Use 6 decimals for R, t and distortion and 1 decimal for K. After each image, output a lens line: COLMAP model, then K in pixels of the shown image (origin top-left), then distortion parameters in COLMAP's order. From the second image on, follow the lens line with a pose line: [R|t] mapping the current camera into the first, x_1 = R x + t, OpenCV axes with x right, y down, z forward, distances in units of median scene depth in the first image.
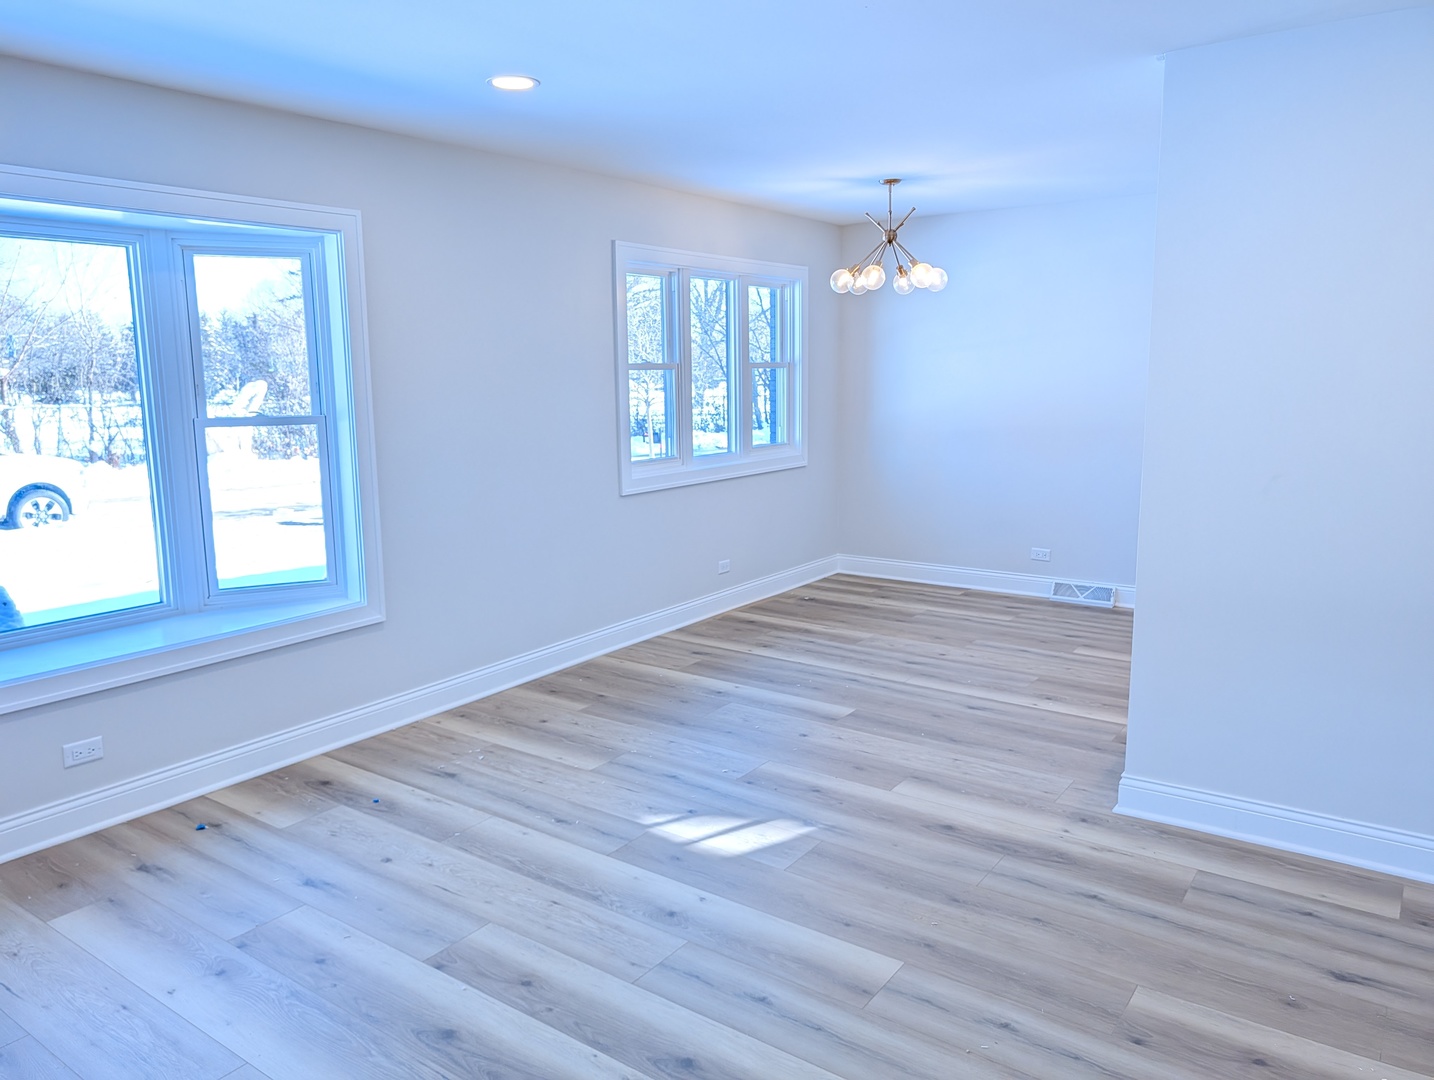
lens RADIAL K [[1029.8, 0, 712.0], [0, 1029.8, 536.7], [0, 0, 1]] dist [0.011271, -0.017739]
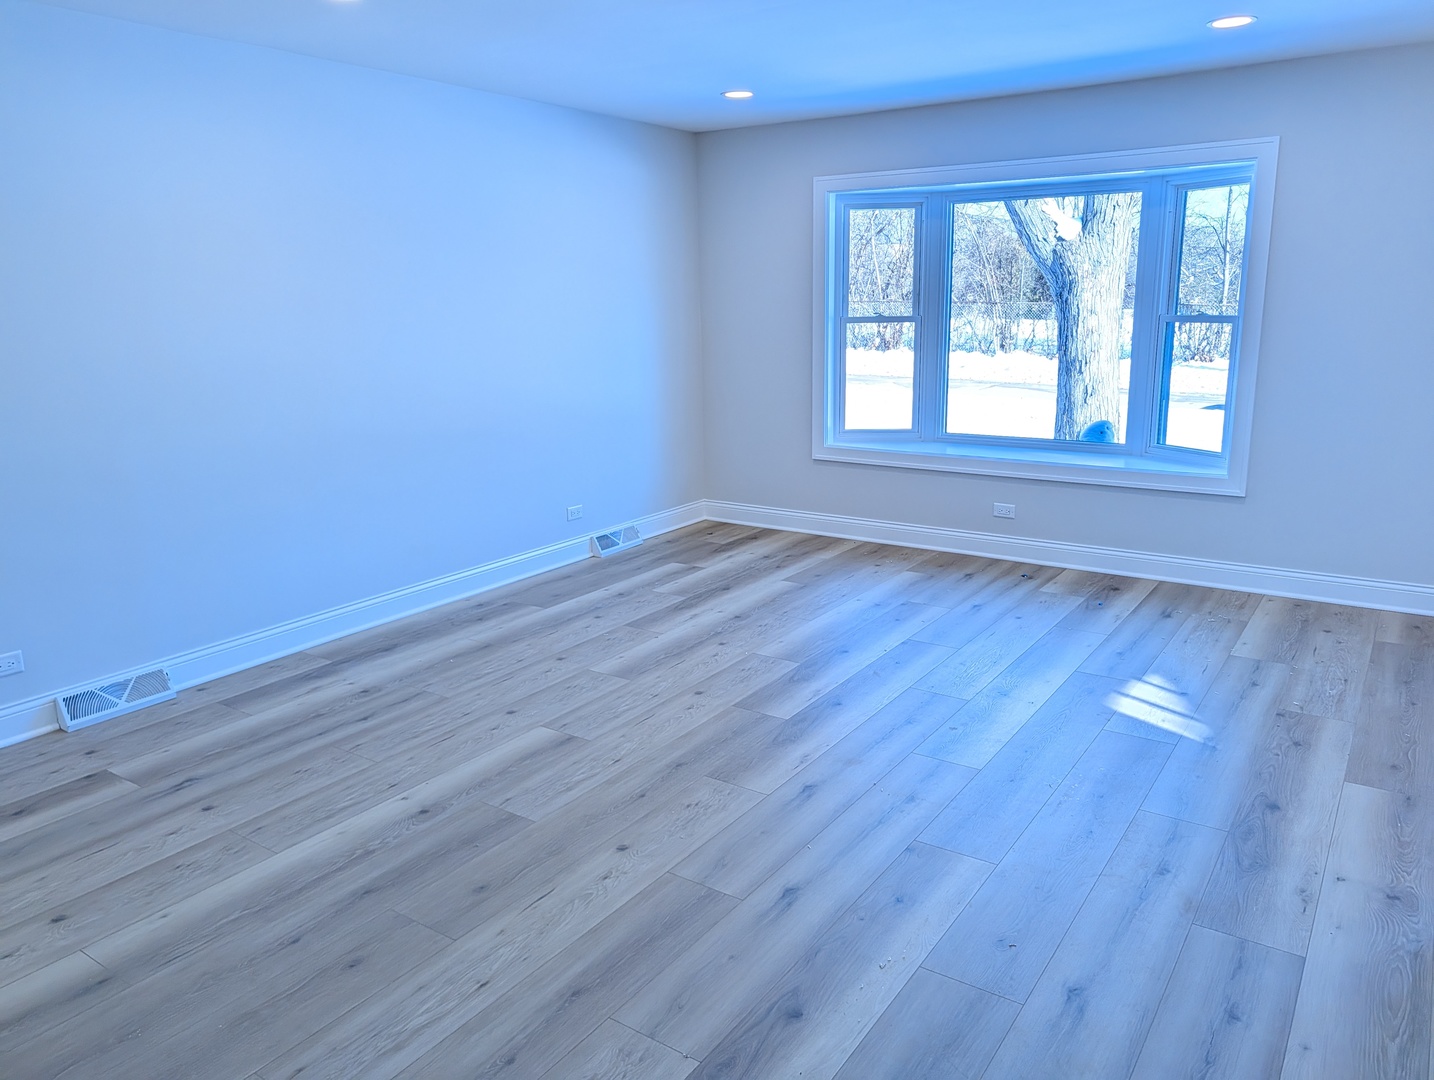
lens RADIAL K [[1029.8, 0, 723.3], [0, 1029.8, 521.3], [0, 0, 1]] dist [0.011271, -0.017739]
pose [[0.028637, 0.226757, -0.973530, 0.945196], [-0.148804, 0.964045, 0.220170, -0.070706], [0.988452, 0.138560, 0.061349, 0.417357]]
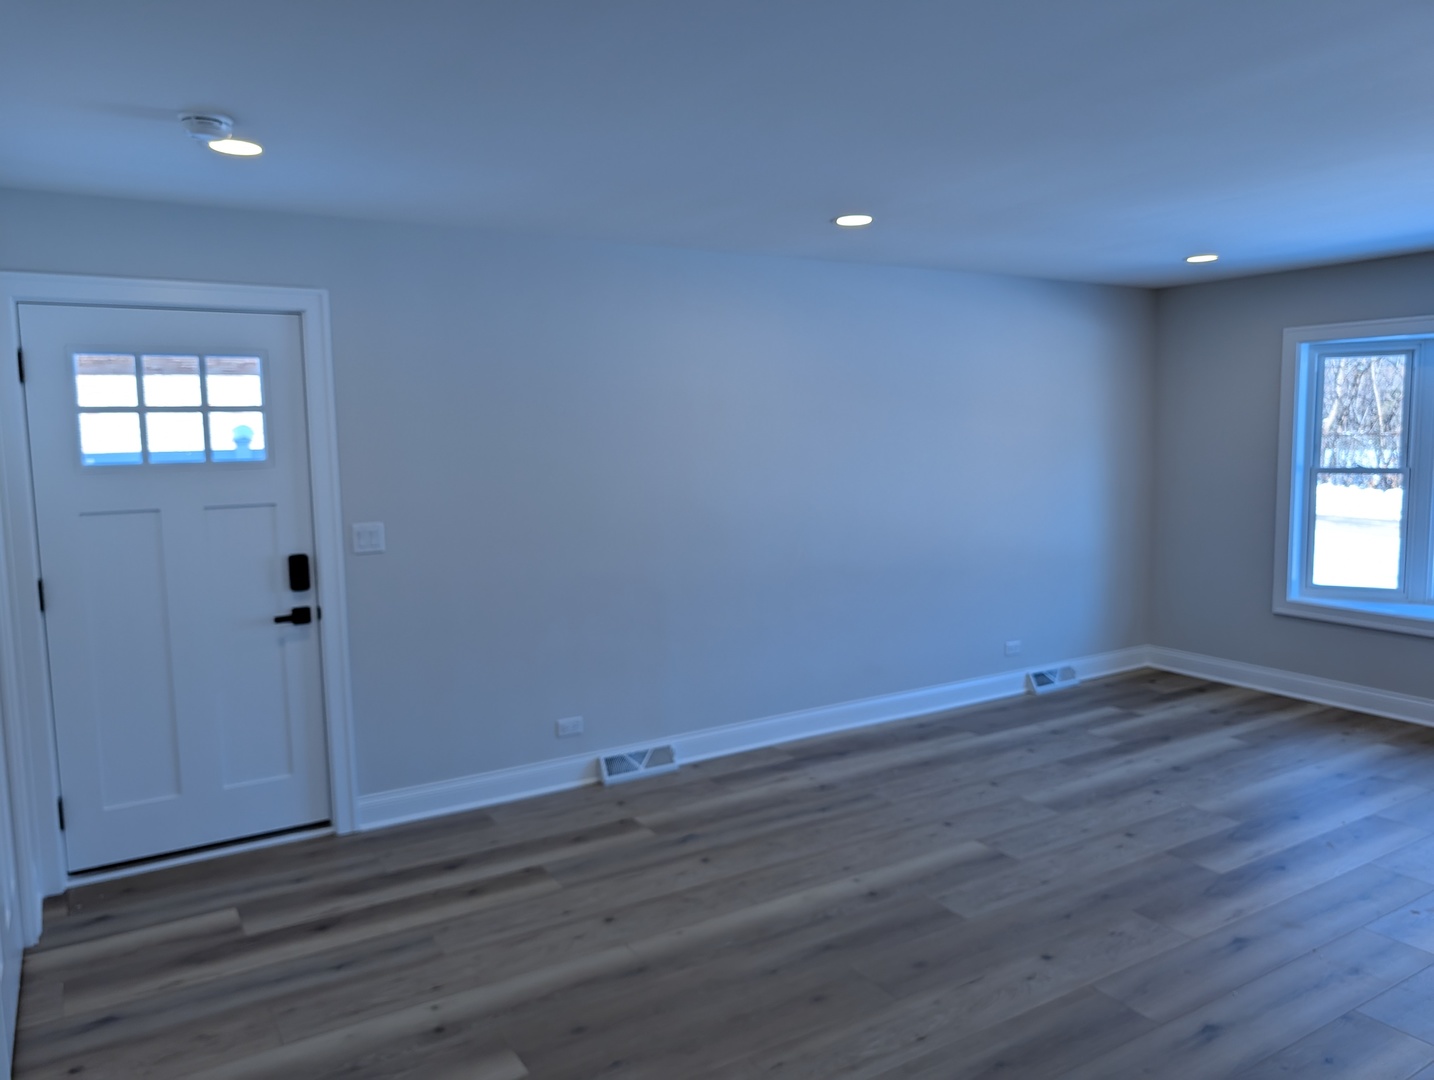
lens RADIAL K [[1029.8, 0, 712.1], [0, 1029.8, 537.8], [0, 0, 1]] dist [0.011271, -0.017739]
pose [[-0.388788, 0.113233, -0.914343, 1.099414], [-0.128949, 0.975963, 0.175695, -0.108938], [0.912259, 0.186211, -0.364841, 0.417929]]
